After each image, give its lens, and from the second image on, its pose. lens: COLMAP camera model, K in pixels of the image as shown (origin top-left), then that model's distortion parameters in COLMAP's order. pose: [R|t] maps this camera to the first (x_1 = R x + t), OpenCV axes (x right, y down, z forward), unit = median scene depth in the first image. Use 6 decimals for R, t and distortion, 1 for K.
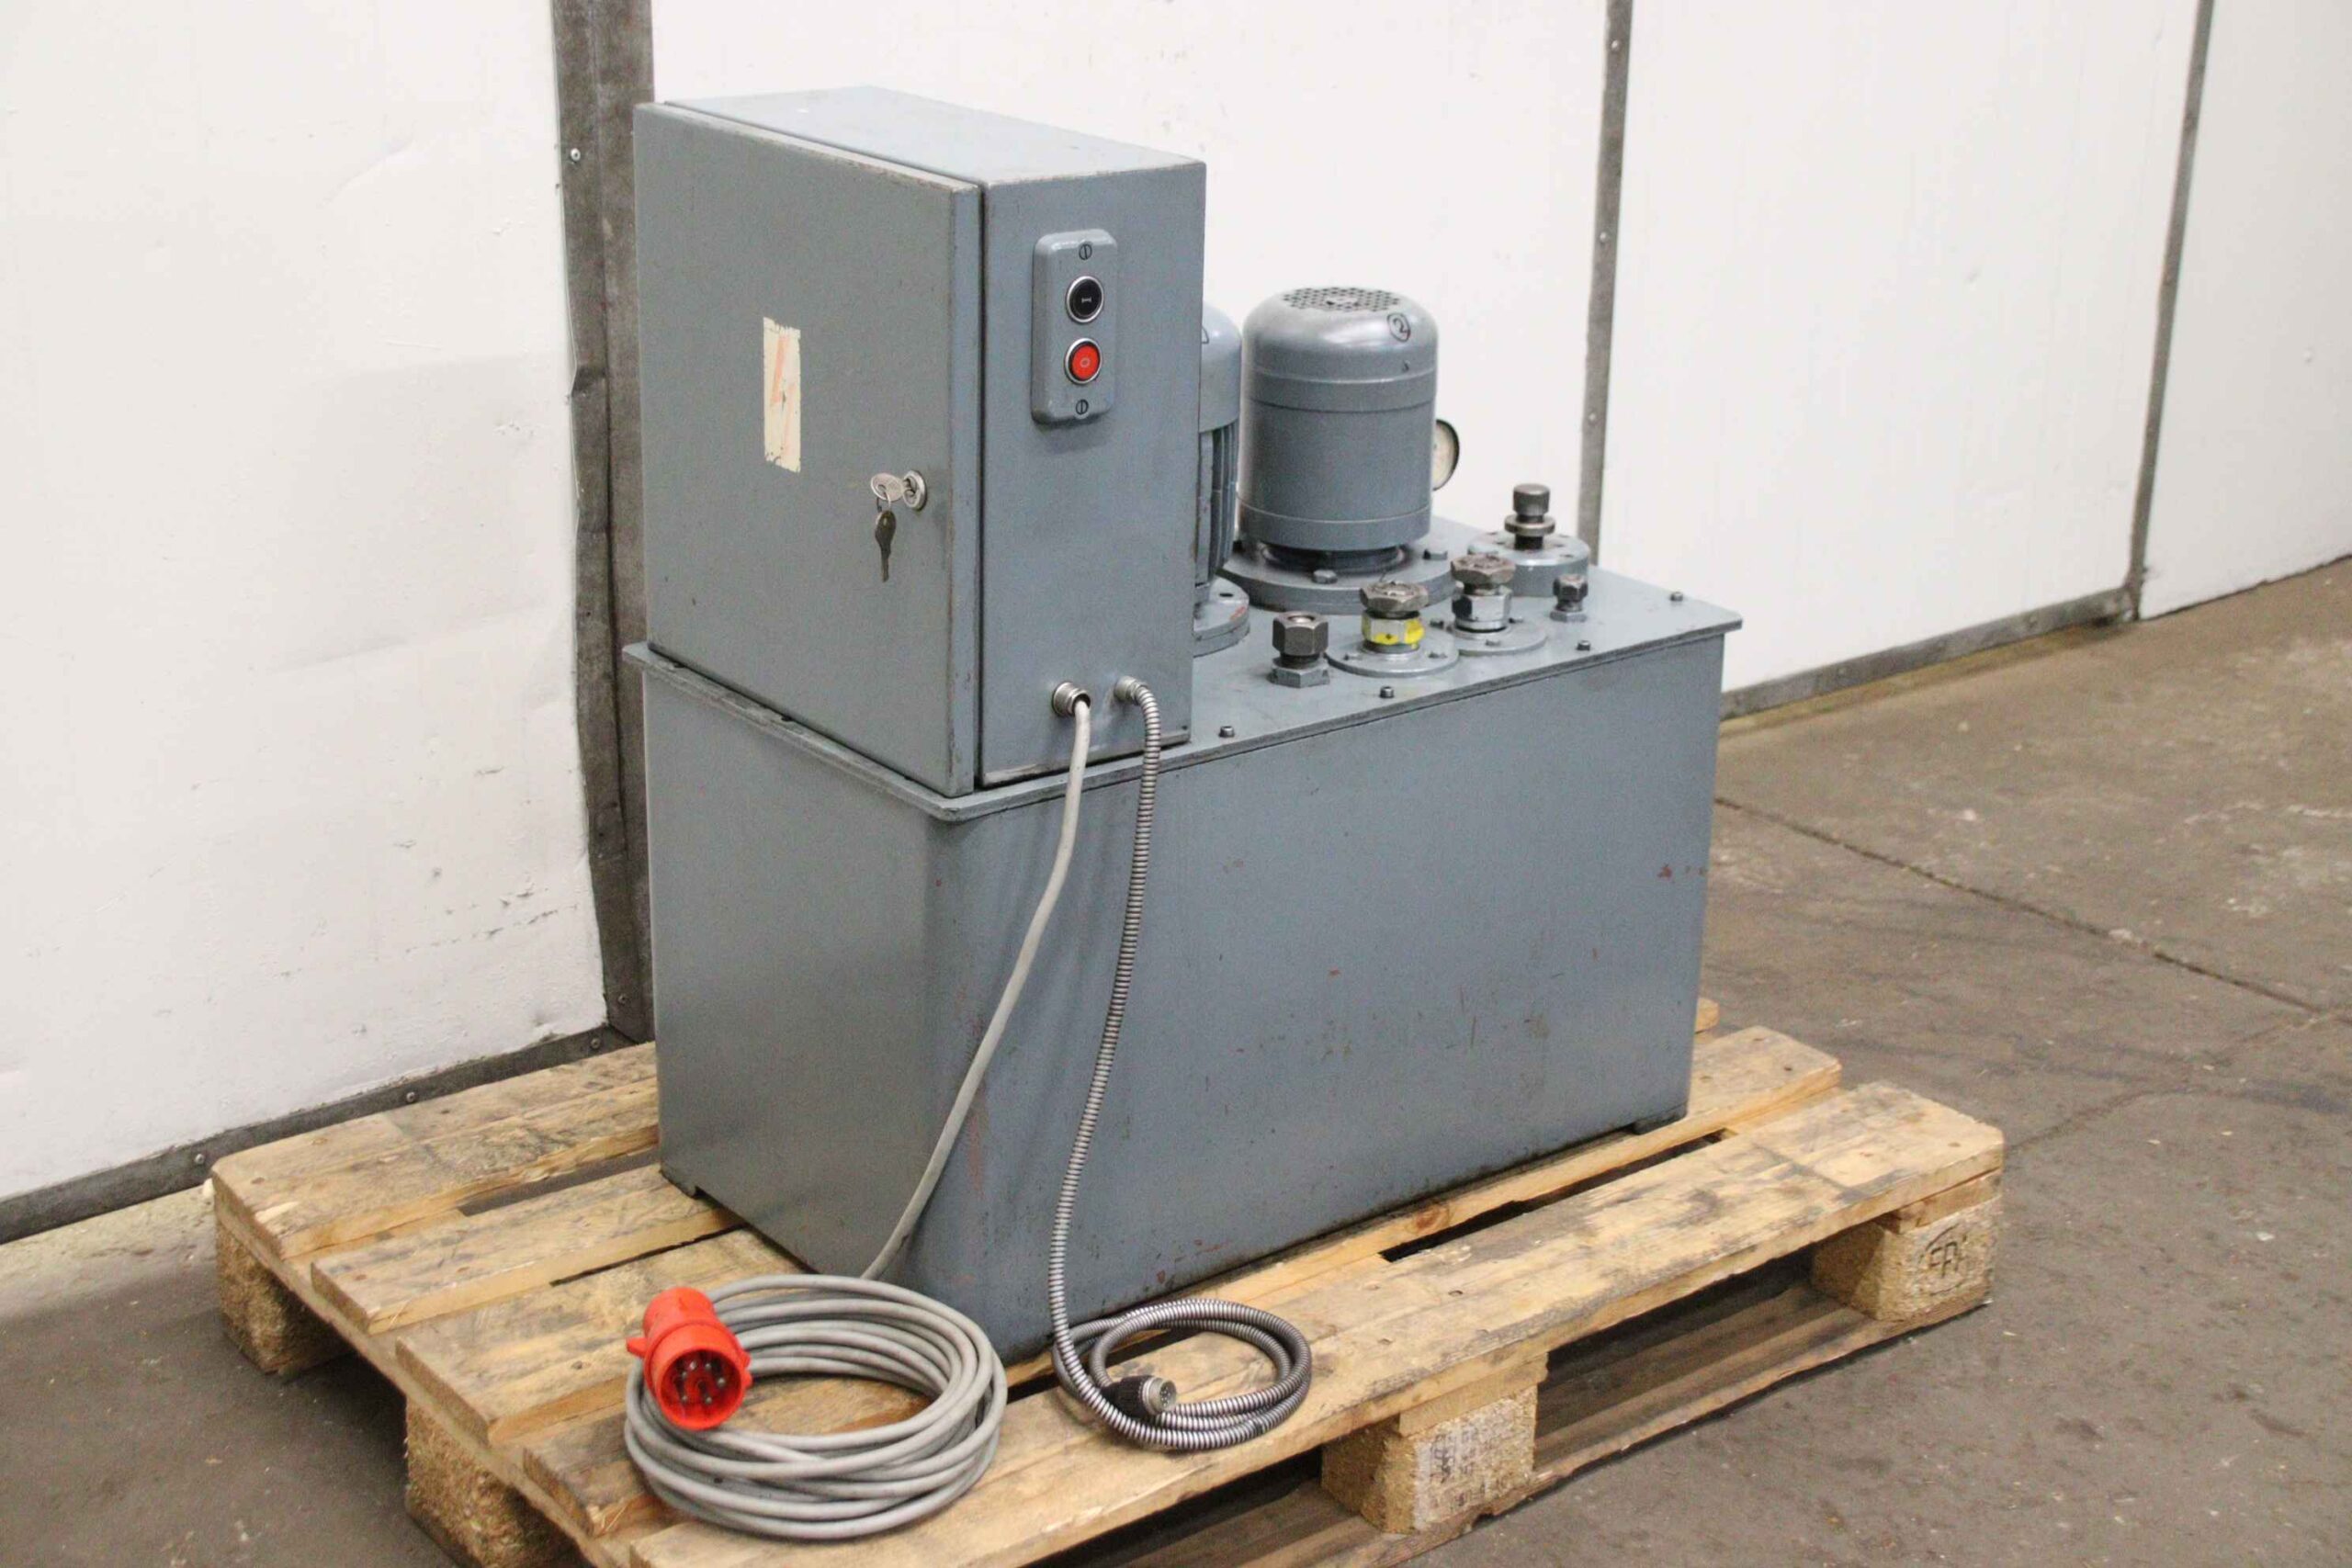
lens RADIAL K [[3377.3, 0, 1176.0], [0, 3377.3, 784.0], [0, 0, 1]] dist [-0.020011, -0.032184]
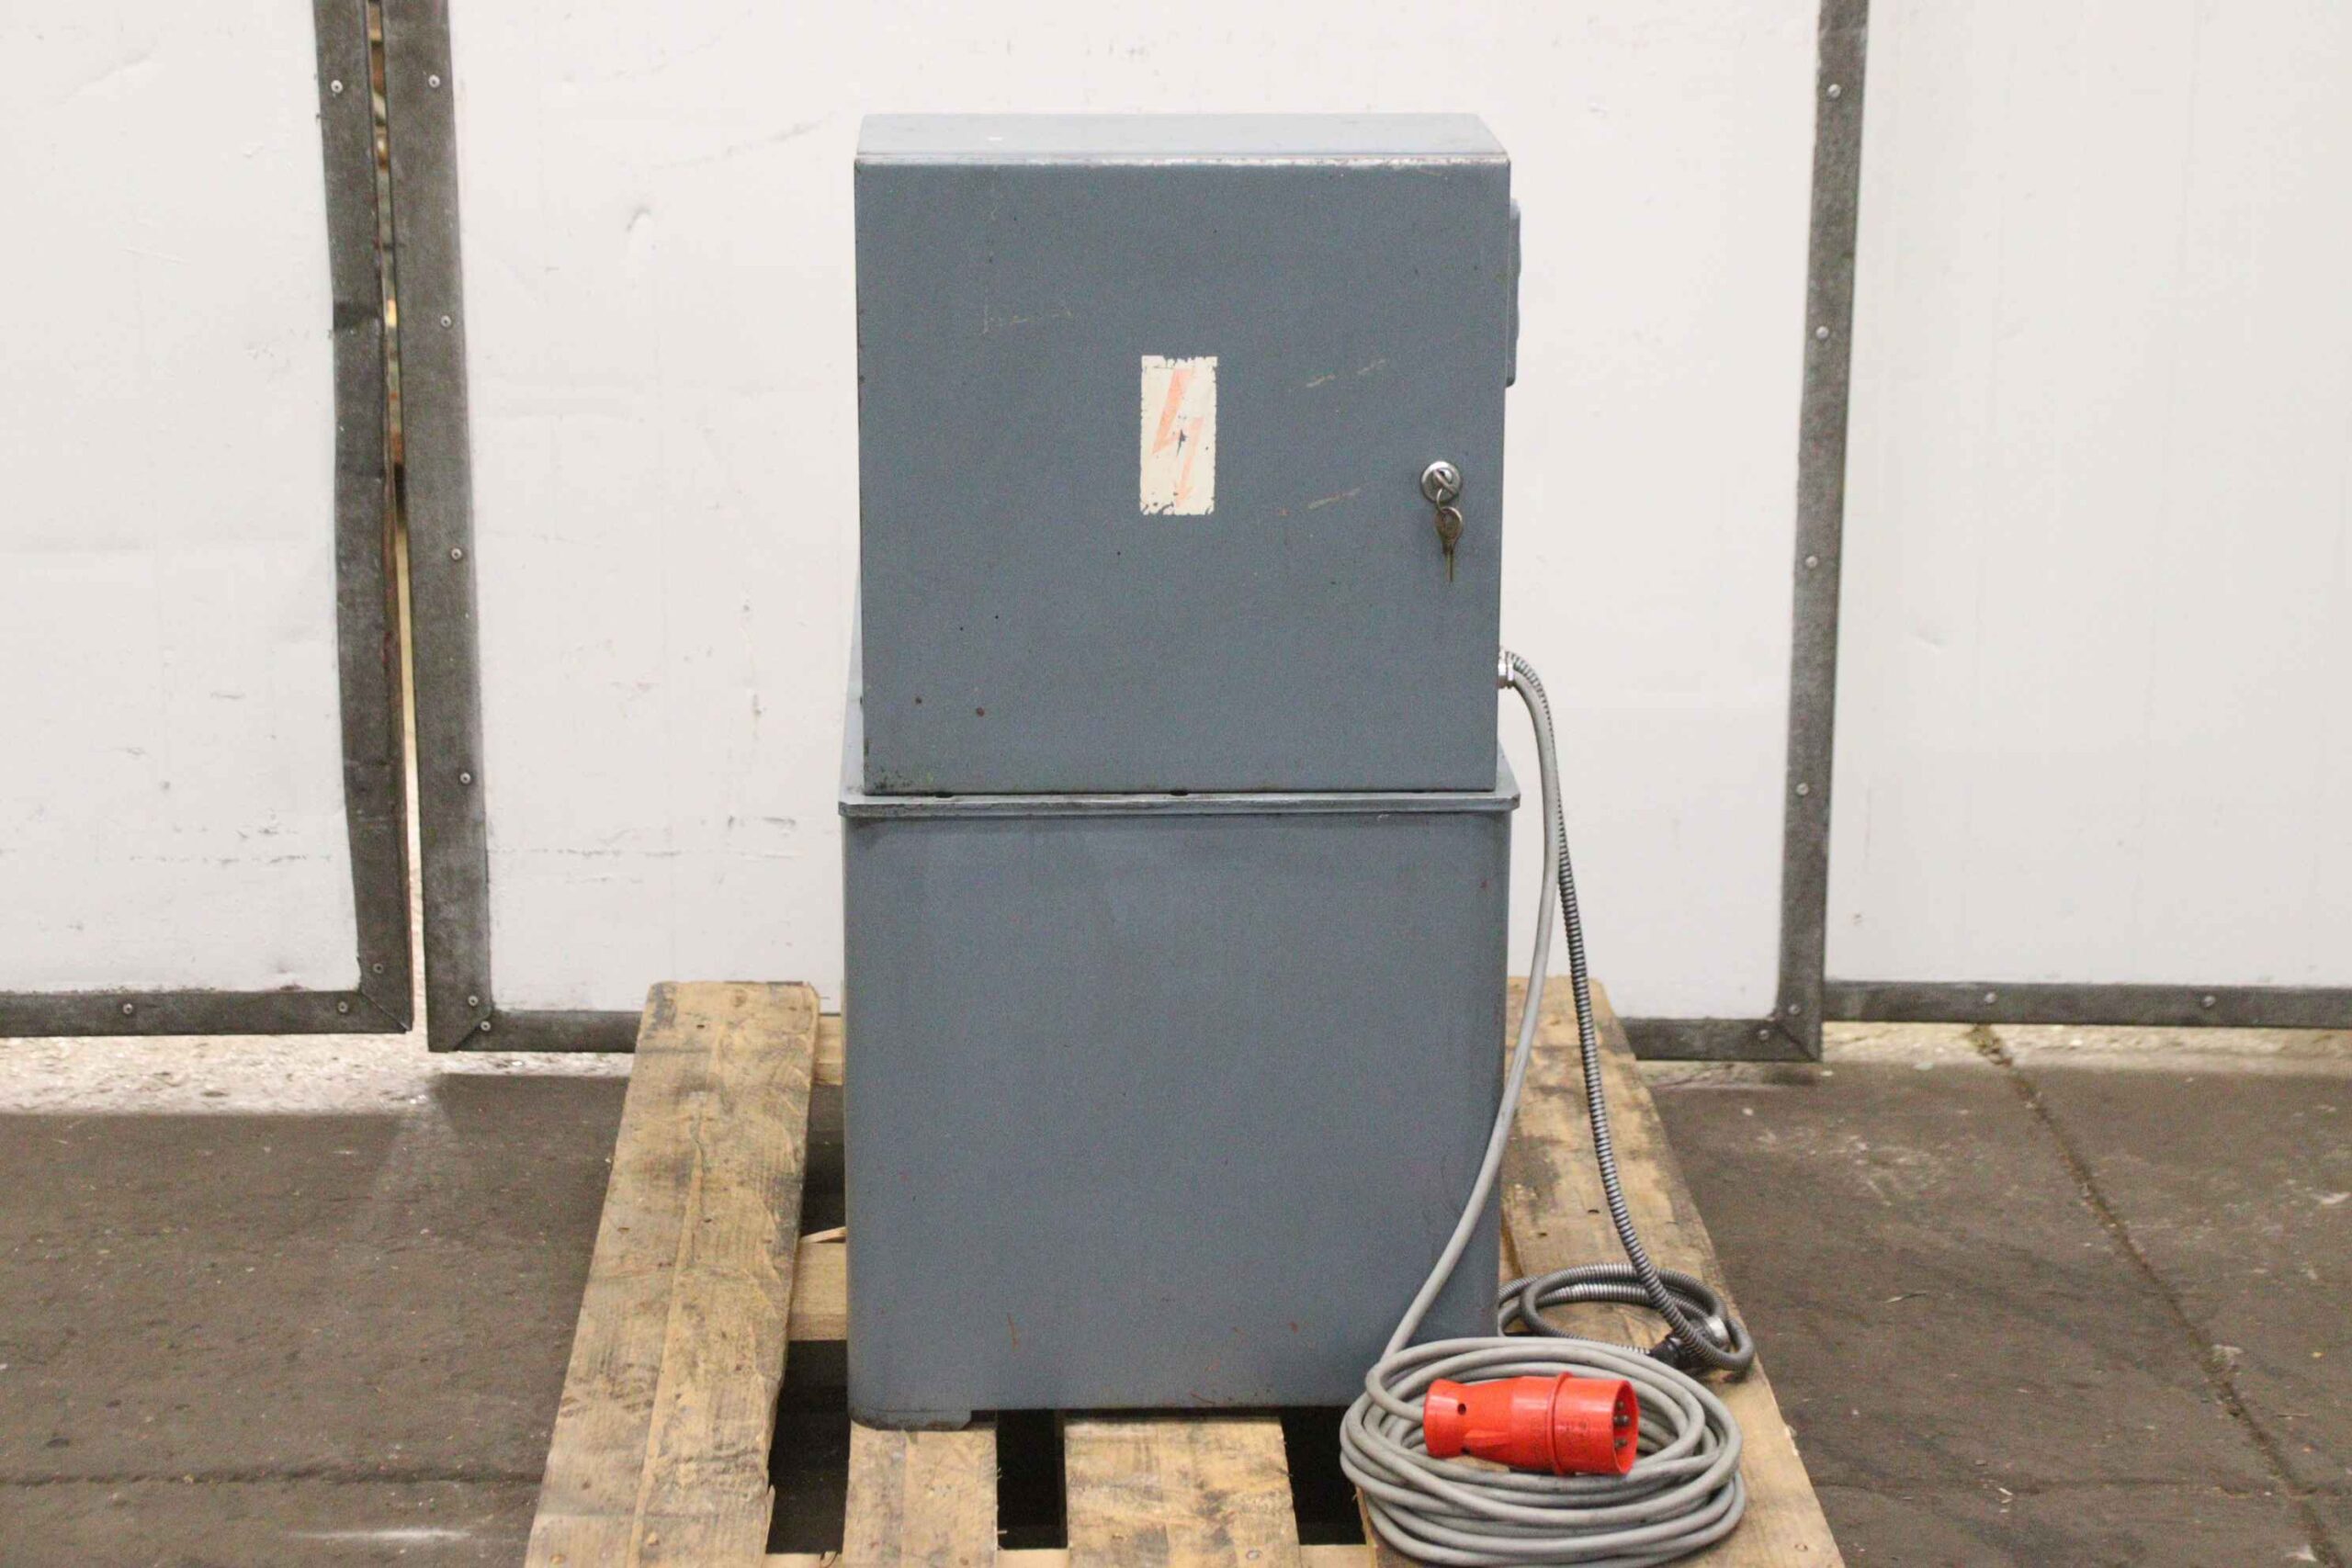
lens RADIAL K [[4901.8, 0, 1176.0], [0, 4901.8, 784.0], [0, 0, 1]] dist [0.186371, 0.013699]
pose [[0.776143, 0.154982, -0.611214, 0.885185], [-0.205405, 0.978595, -0.012694, -0.016766], [0.596163, 0.135398, 0.791364, 0.019839]]
